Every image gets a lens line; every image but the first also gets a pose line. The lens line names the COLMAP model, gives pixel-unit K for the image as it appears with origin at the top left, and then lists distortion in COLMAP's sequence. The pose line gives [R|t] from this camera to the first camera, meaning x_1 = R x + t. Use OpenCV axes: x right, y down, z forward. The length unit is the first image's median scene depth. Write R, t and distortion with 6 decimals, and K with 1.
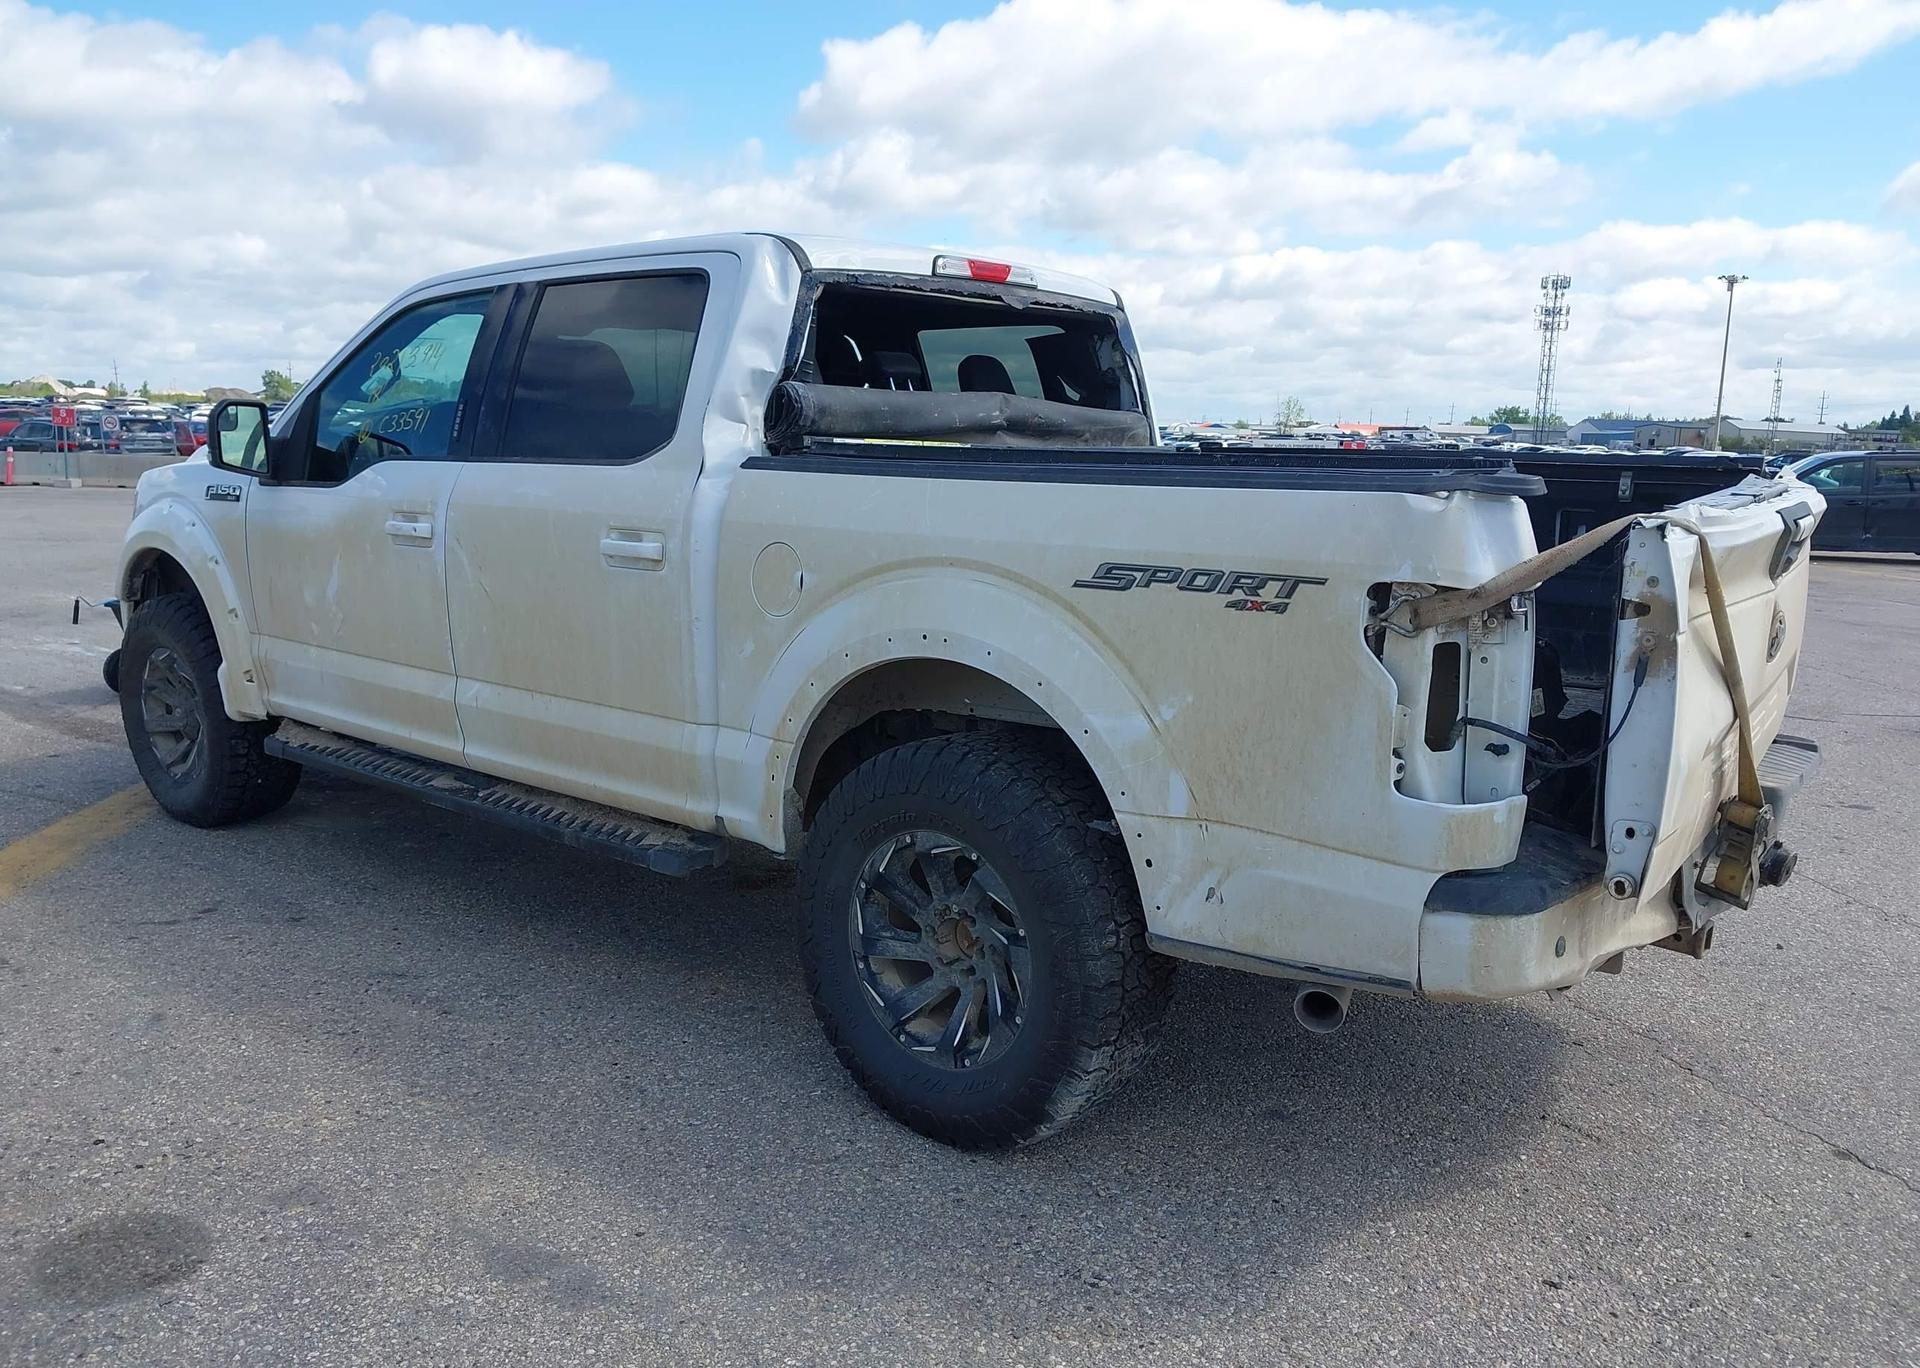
lens RADIAL K [[1517.1, 0, 943.5], [0, 1517.1, 705.6], [0, 0, 1]] dist [0.027043, -0.039218]
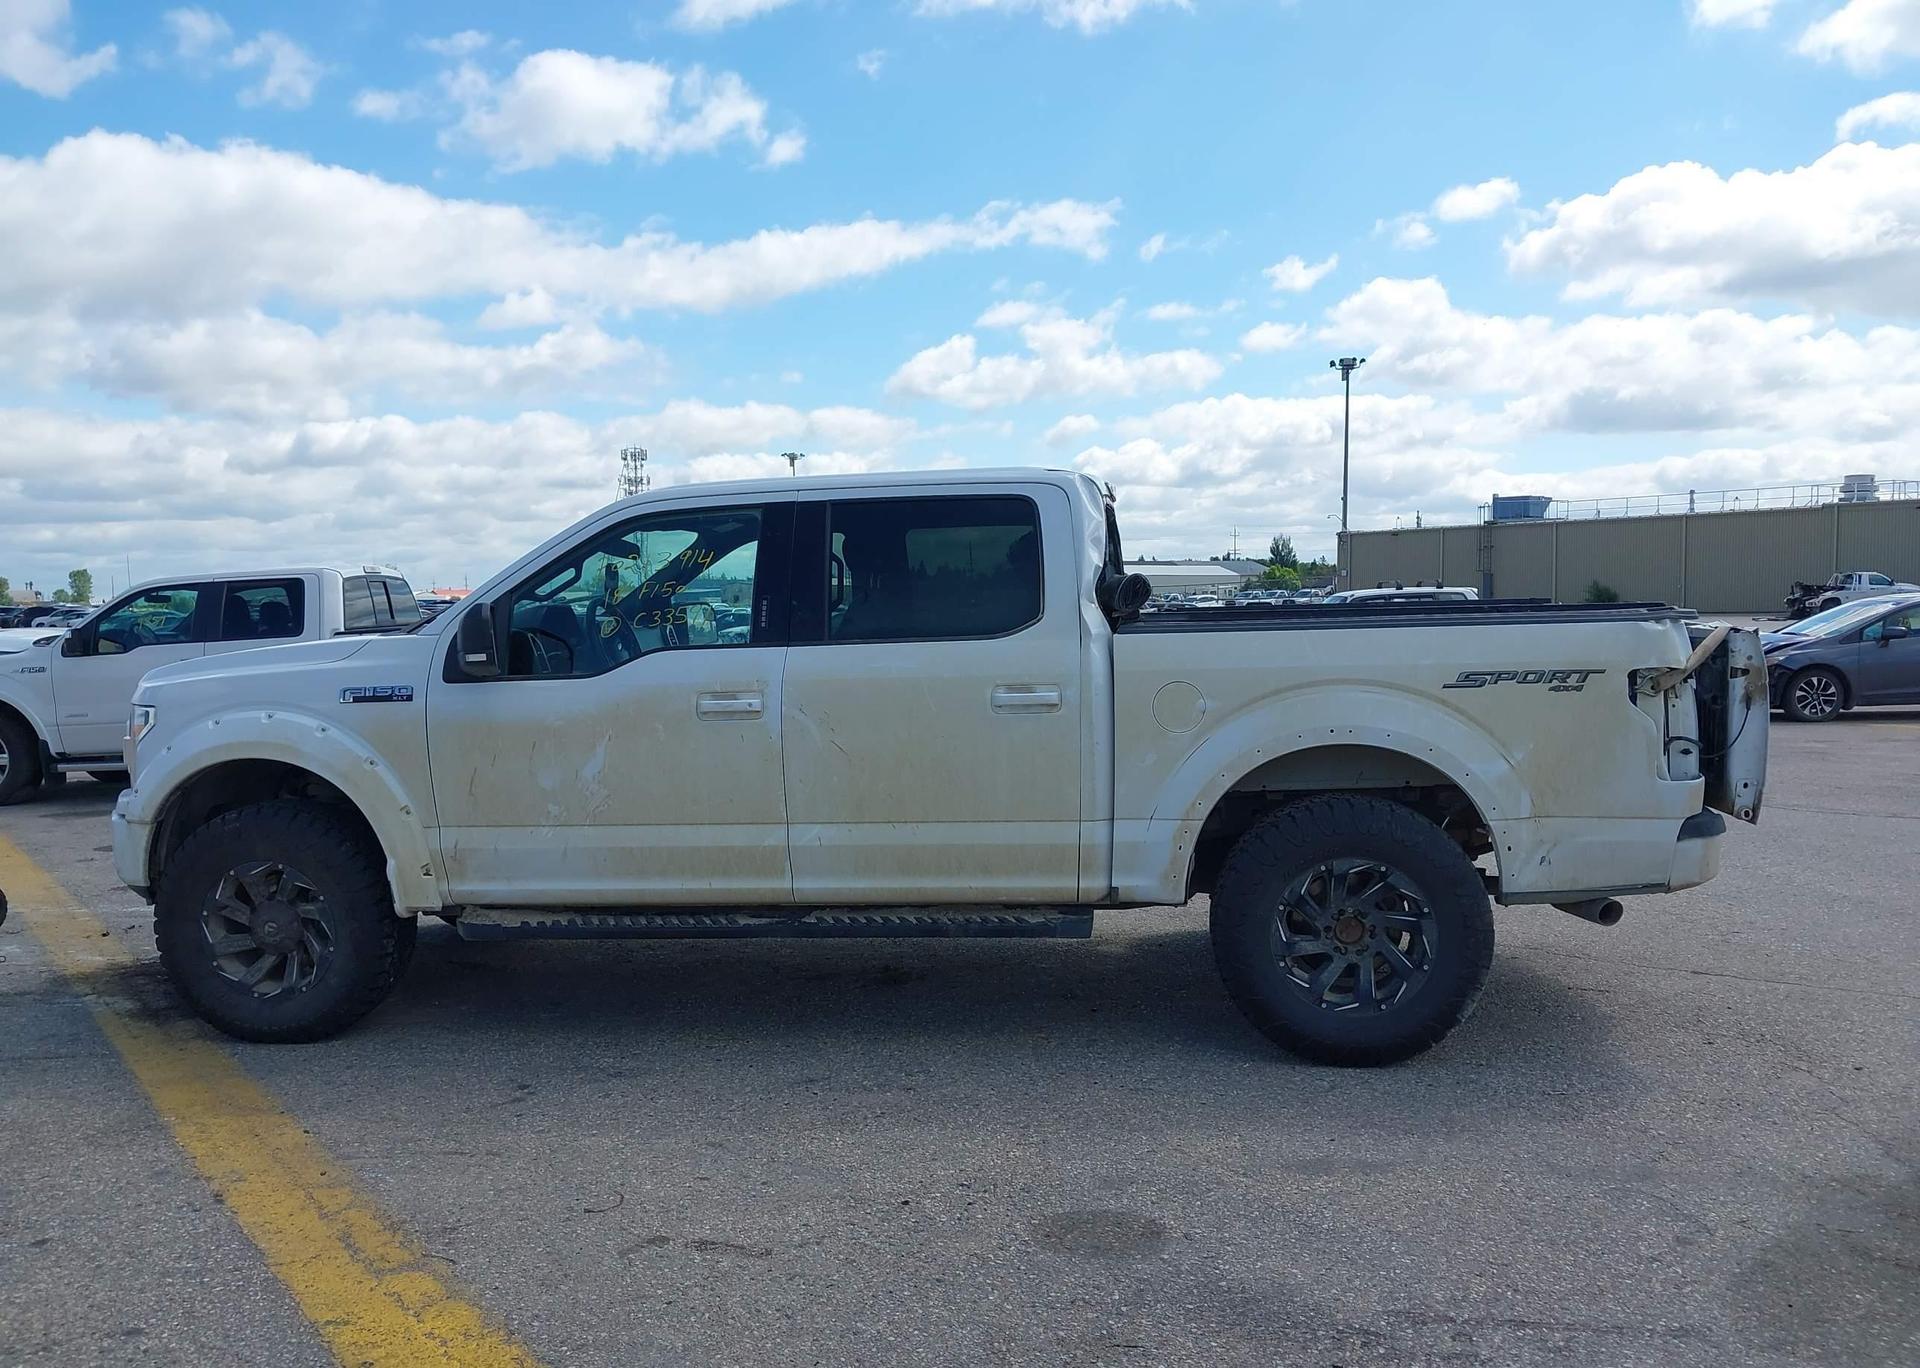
lens RADIAL K [[1517.1, 0, 956.2], [0, 1517.1, 716.9], [0, 0, 1]] dist [0.027043, -0.039218]
pose [[0.834808, -0.082627, 0.544306, -0.761841], [0.135446, 0.989110, -0.057586, -0.014943], [-0.533620, 0.121798, 0.836908, -0.058370]]
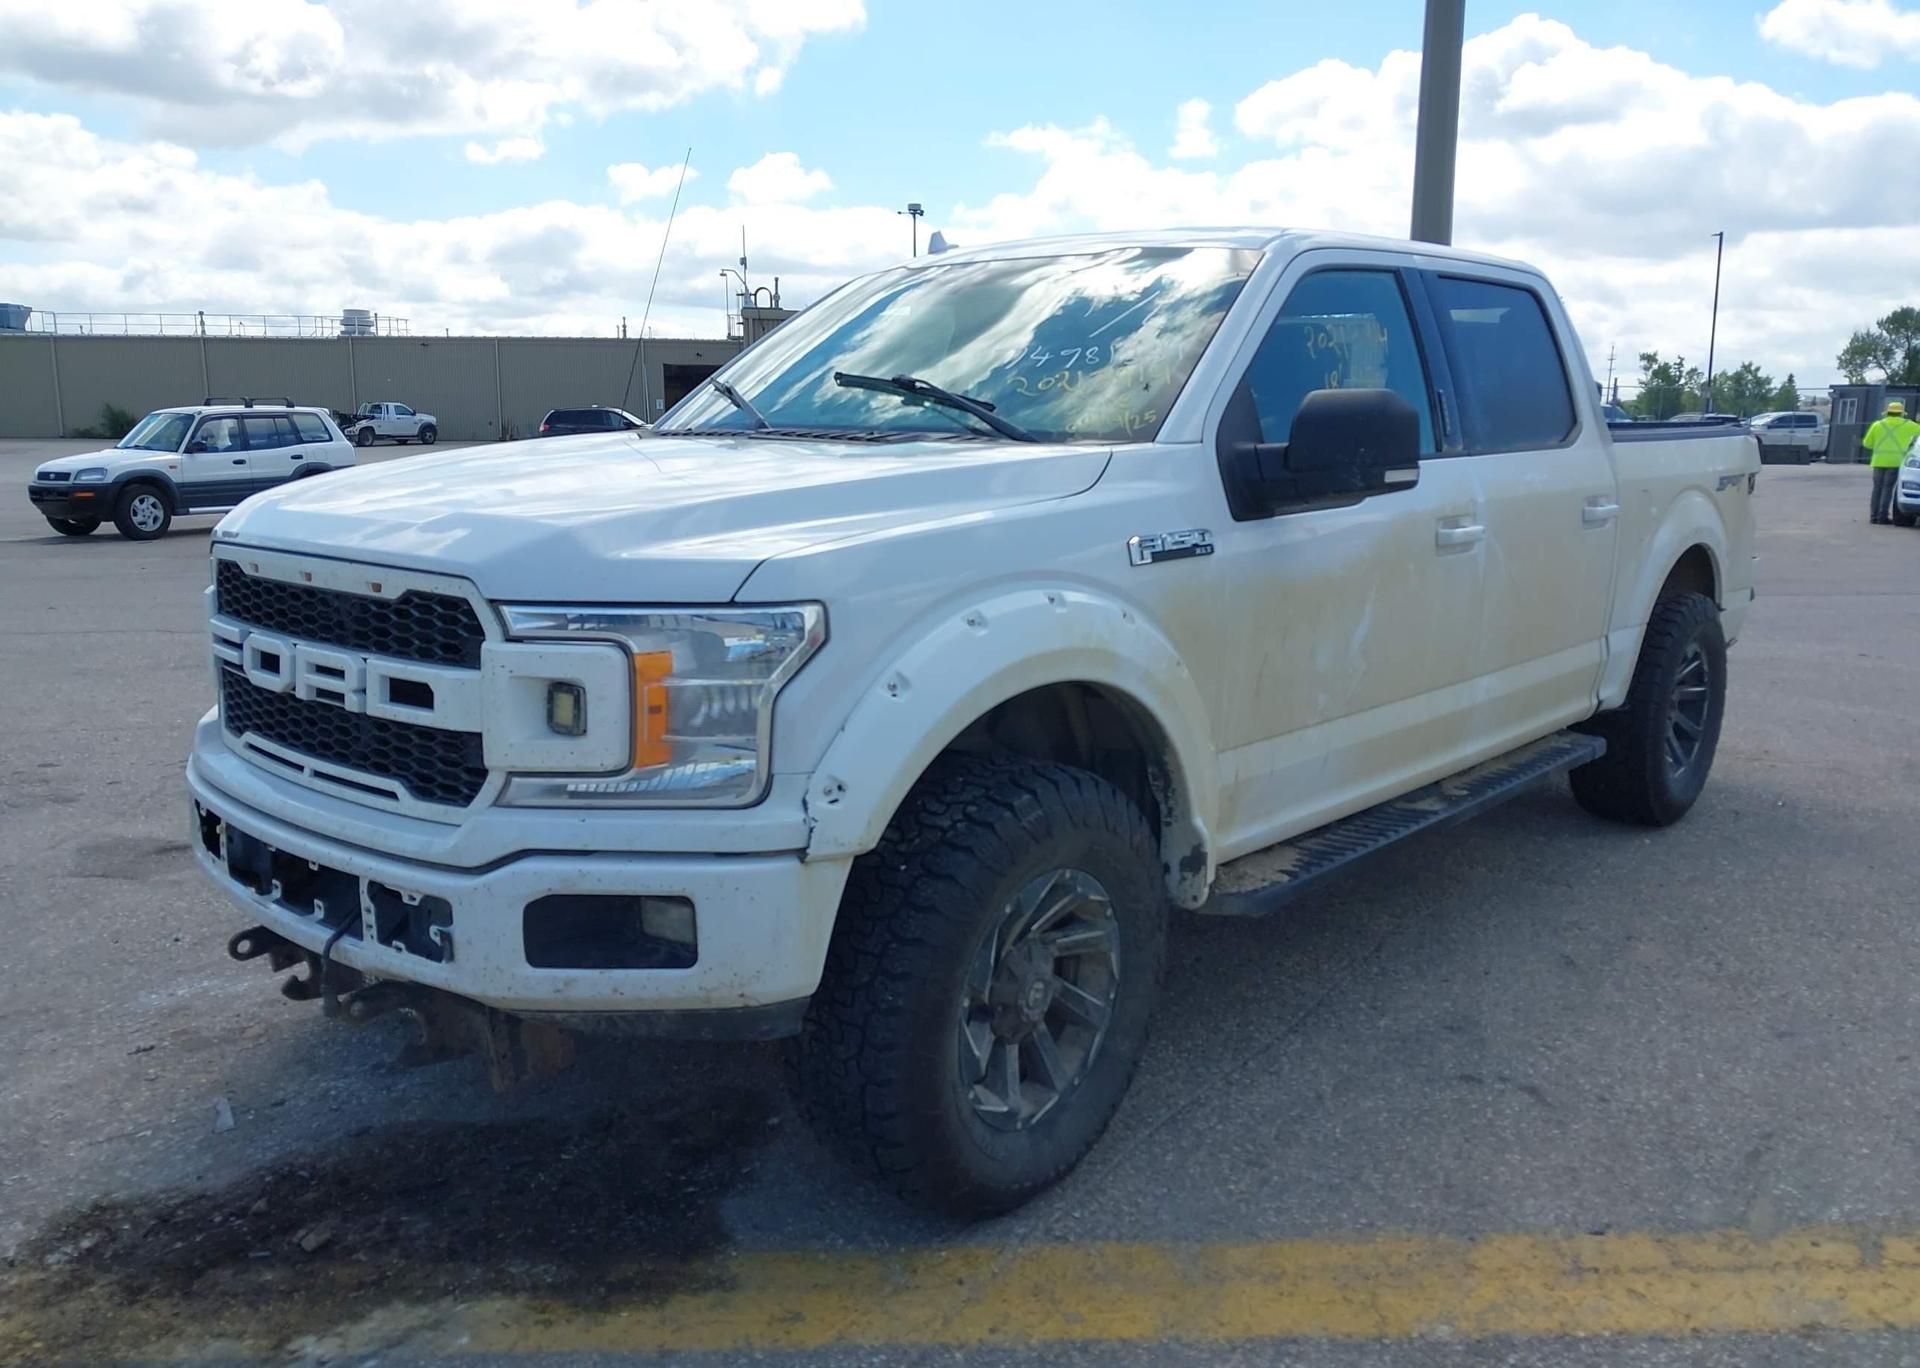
lens RADIAL K [[1517.1, 0, 965.5], [0, 1517.1, 682.6], [0, 0, 1]] dist [0.027043, -0.039218]
pose [[0.023615, -0.197618, 0.979995, -1.149428], [0.173546, 0.966195, 0.190653, -0.231769], [-0.984543, 0.165572, 0.057112, 1.138306]]
